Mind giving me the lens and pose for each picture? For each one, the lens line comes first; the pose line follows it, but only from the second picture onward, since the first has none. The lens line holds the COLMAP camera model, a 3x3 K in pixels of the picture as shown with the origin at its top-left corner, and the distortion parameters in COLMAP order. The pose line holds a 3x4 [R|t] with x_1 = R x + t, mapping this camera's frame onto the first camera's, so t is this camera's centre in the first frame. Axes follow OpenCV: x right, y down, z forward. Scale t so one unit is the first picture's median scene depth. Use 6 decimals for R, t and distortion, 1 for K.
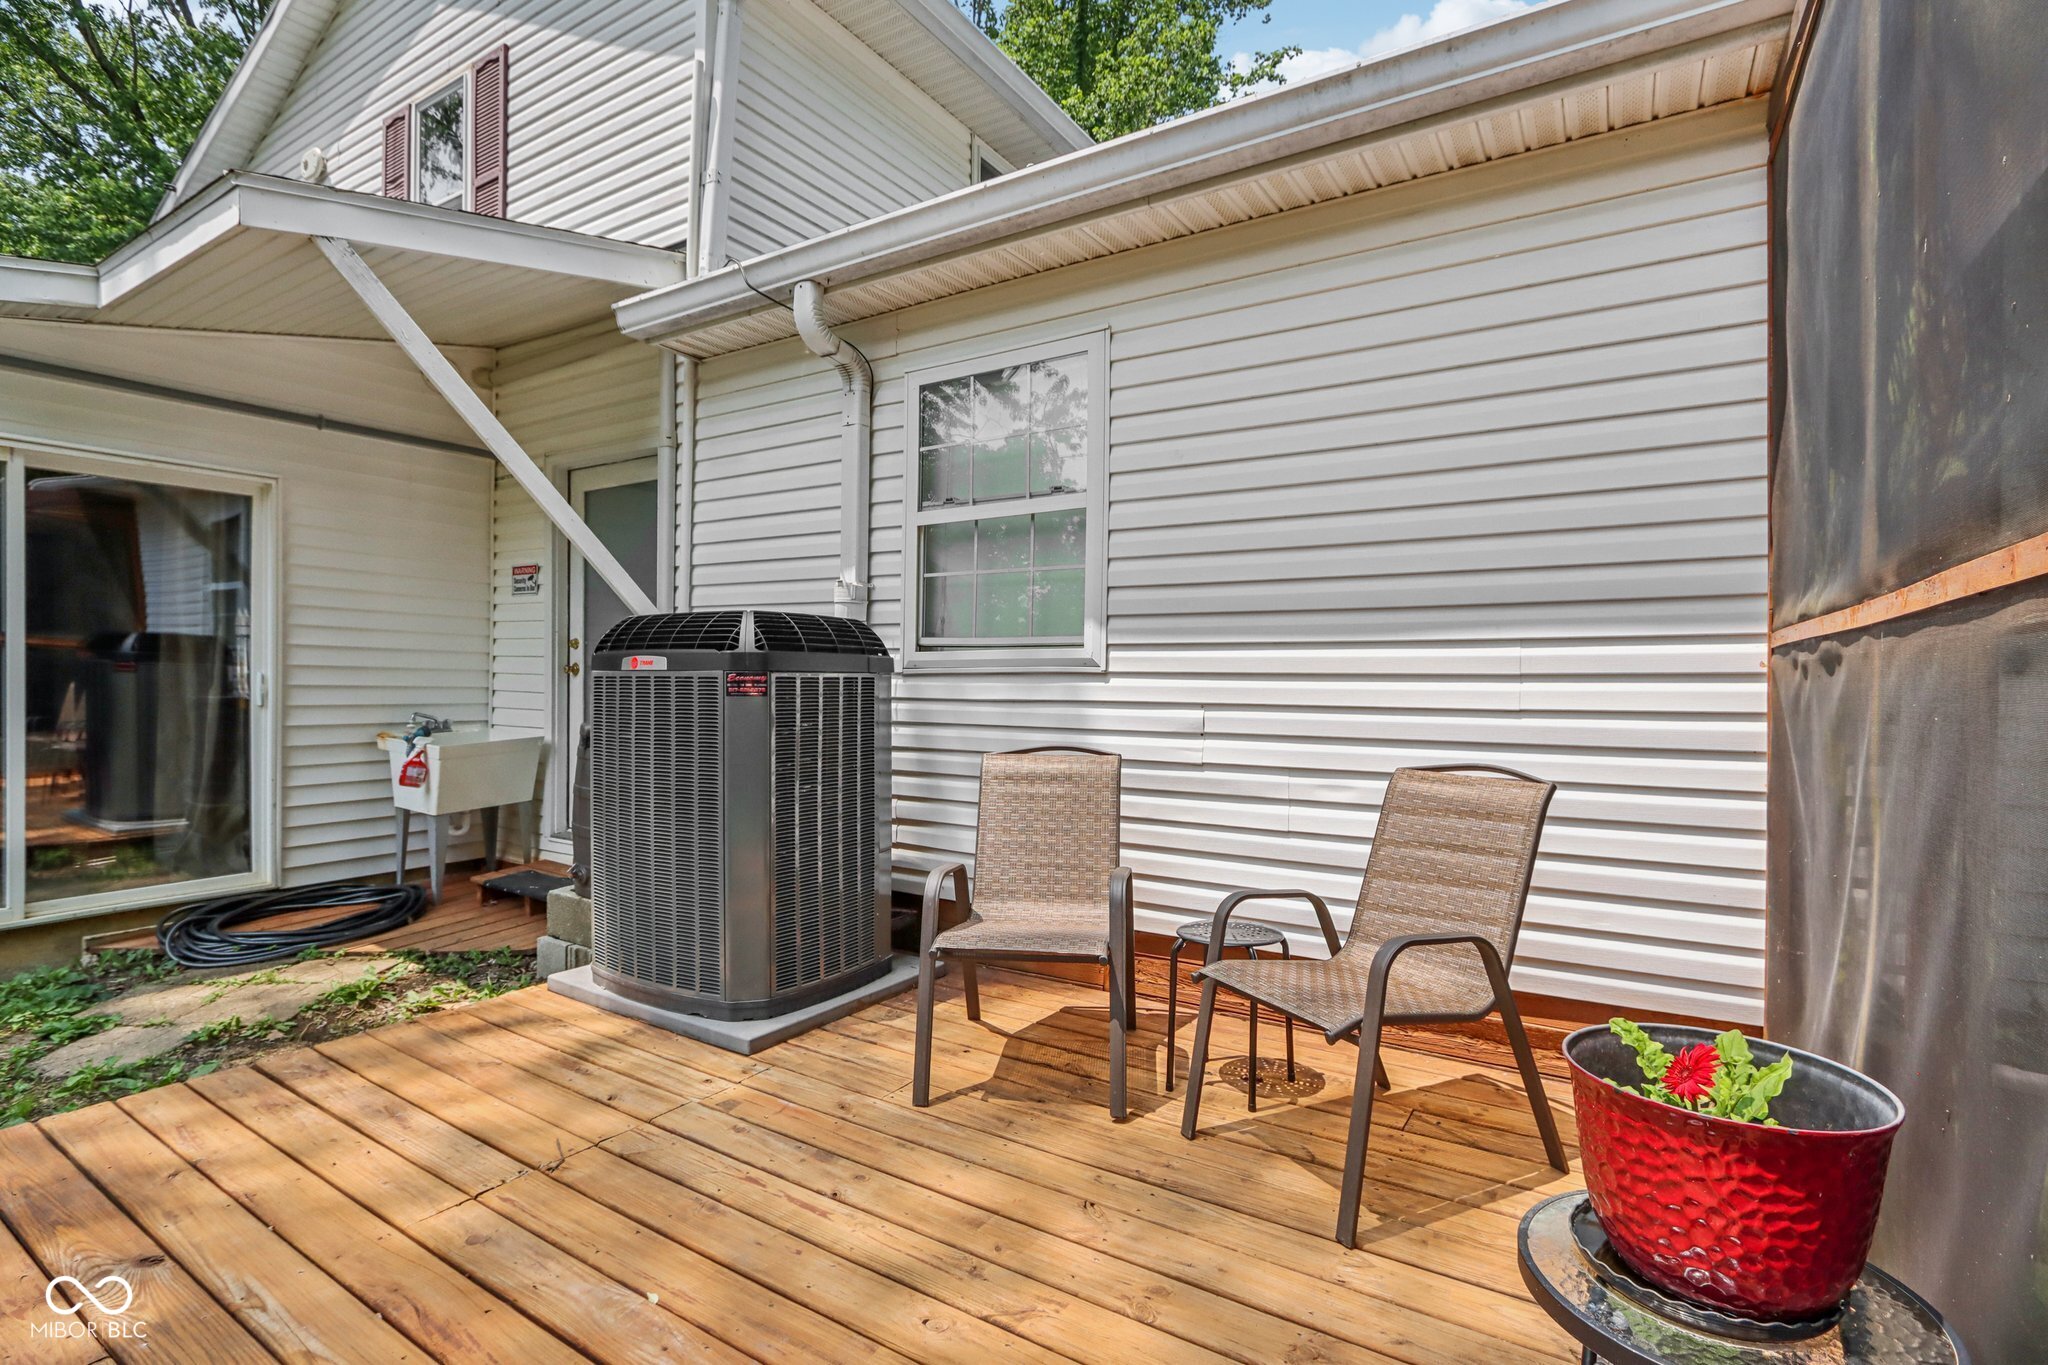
lens RADIAL K [[968.6, 0, 1023.2], [0, 968.6, 718.3], [0, 0, 1]] dist [-0.013756, 0.000188]
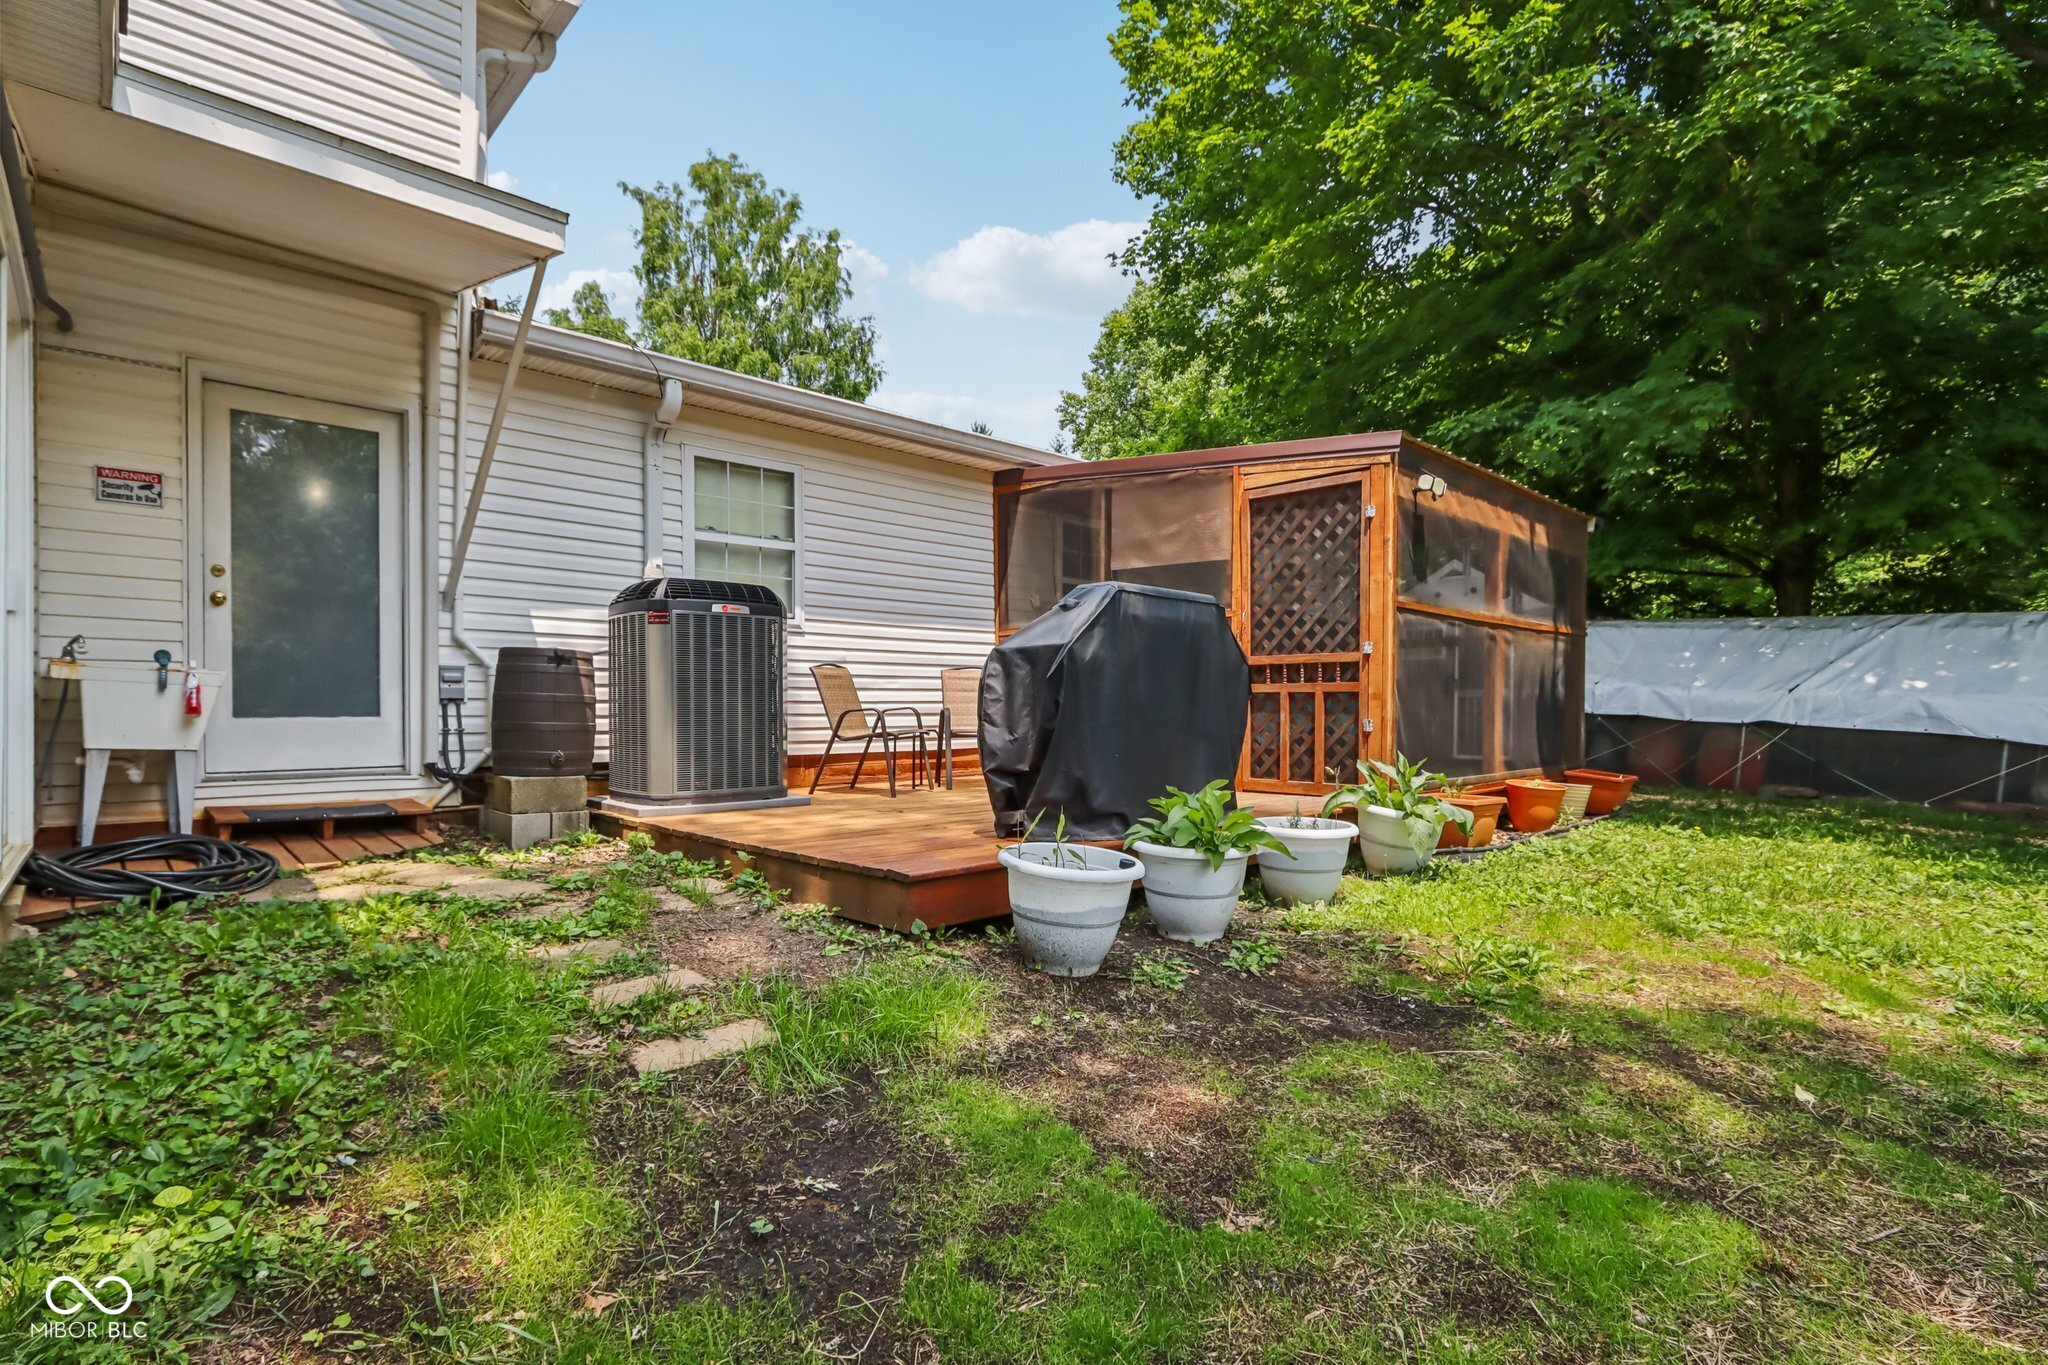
lens RADIAL K [[968.6, 0, 1023.2], [0, 968.6, 718.3], [0, 0, 1]] dist [-0.013756, 0.000188]
pose [[0.238400, -0.021244, 0.970935, -2.103322], [0.040177, 0.999121, 0.011996, 0.151985], [-0.970335, 0.036150, 0.239044, 0.061691]]
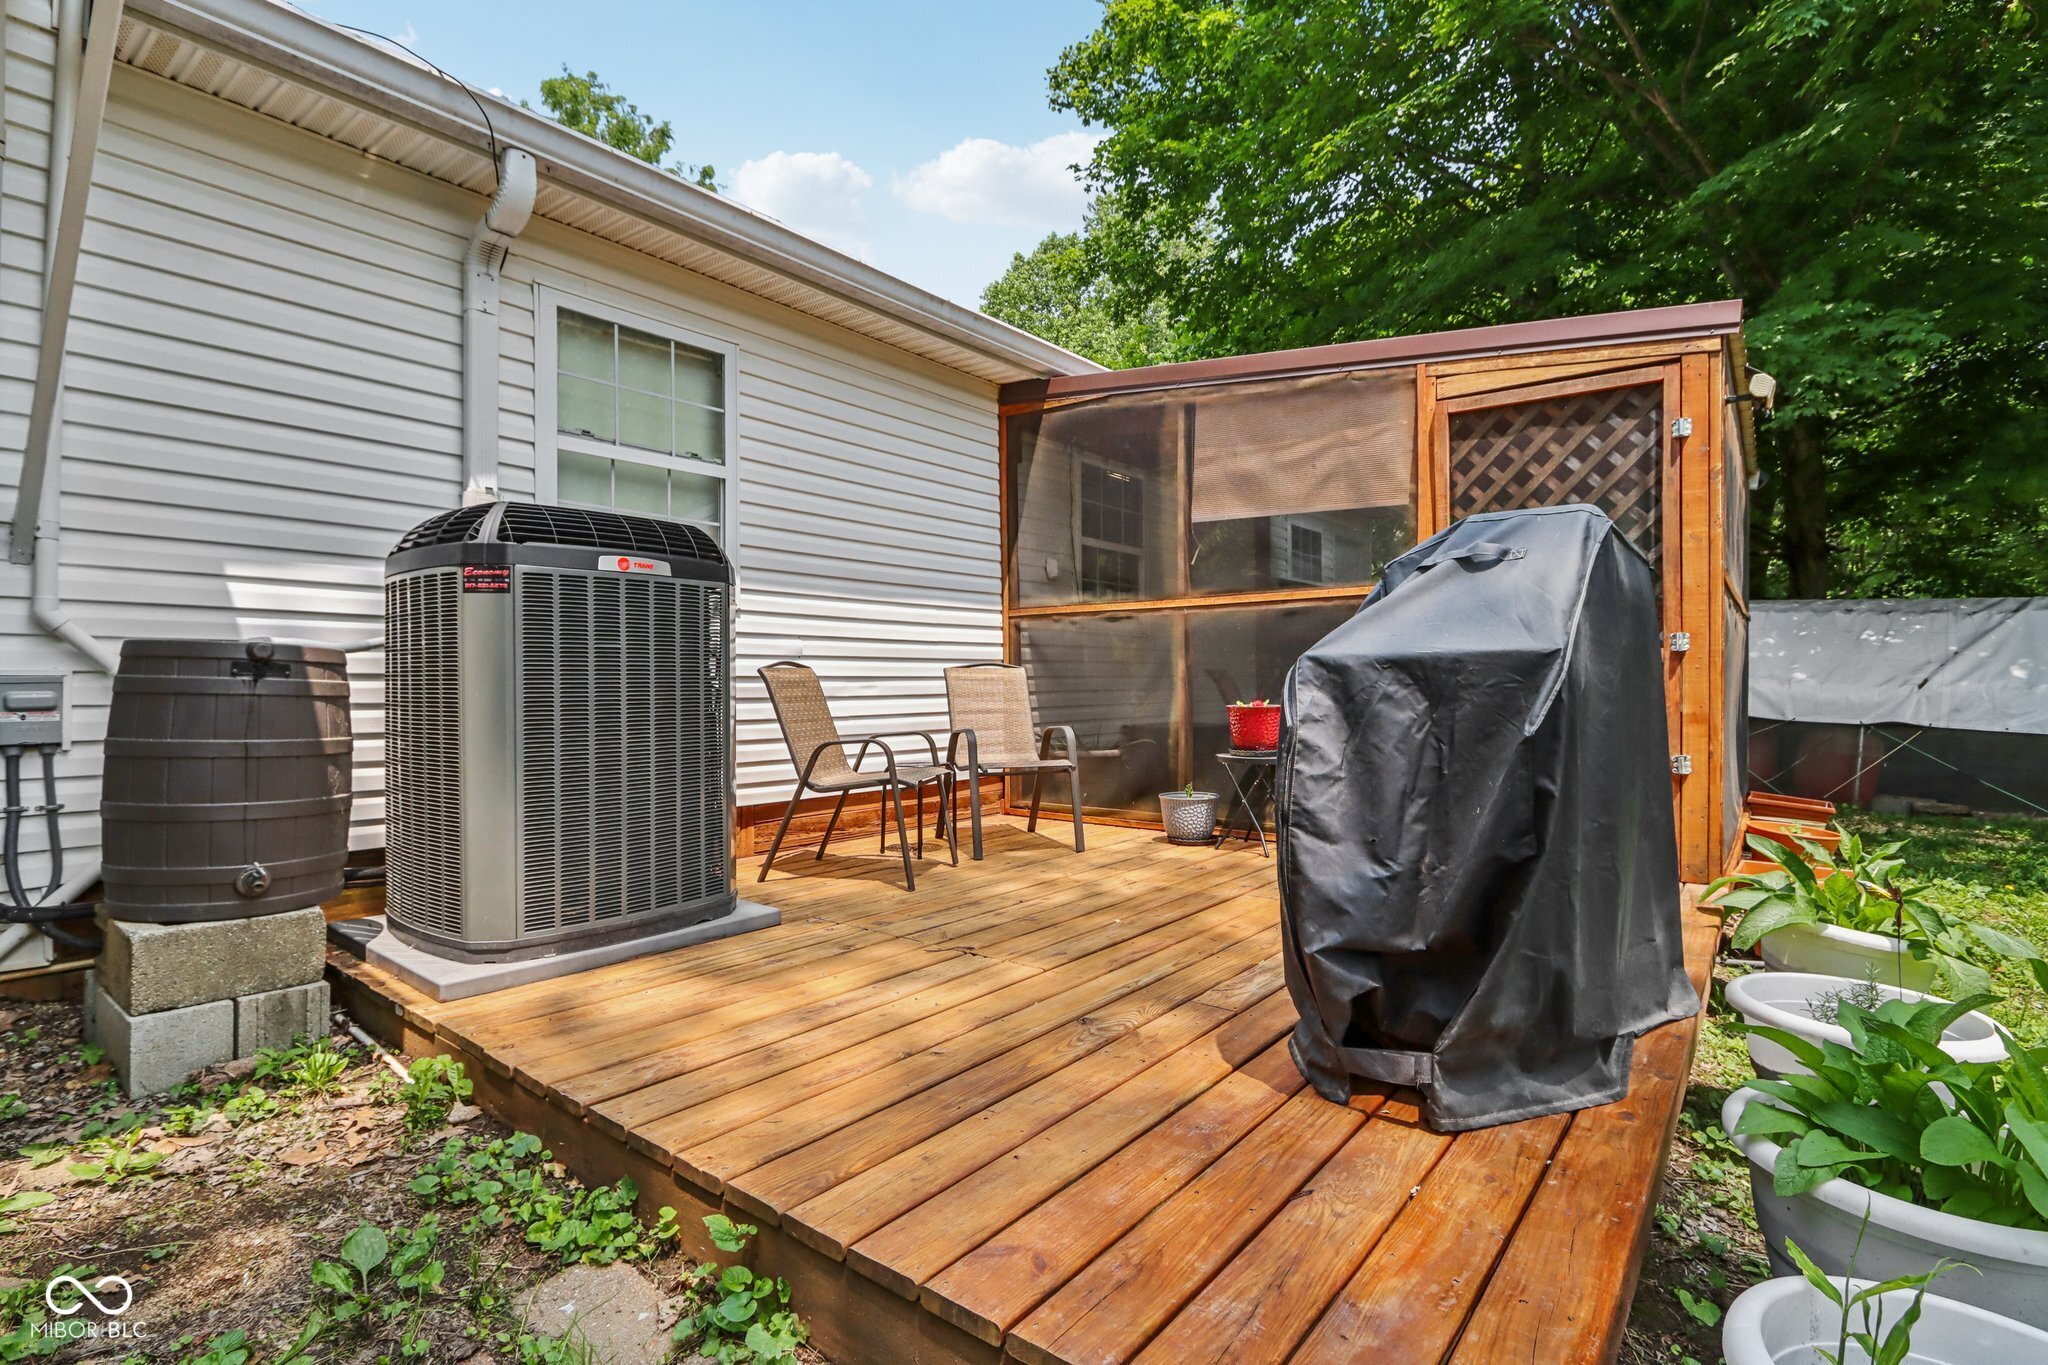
lens RADIAL K [[963.4, 0, 1024.0], [0, 963.4, 682.5], [0, 0, 1]] dist [-0.025808, 0.013367]
pose [[0.102980, -0.009567, 0.994637, -1.334980], [0.043289, 0.999049, 0.005127, 0.069415], [-0.993741, 0.042529, 0.103296, 0.567746]]
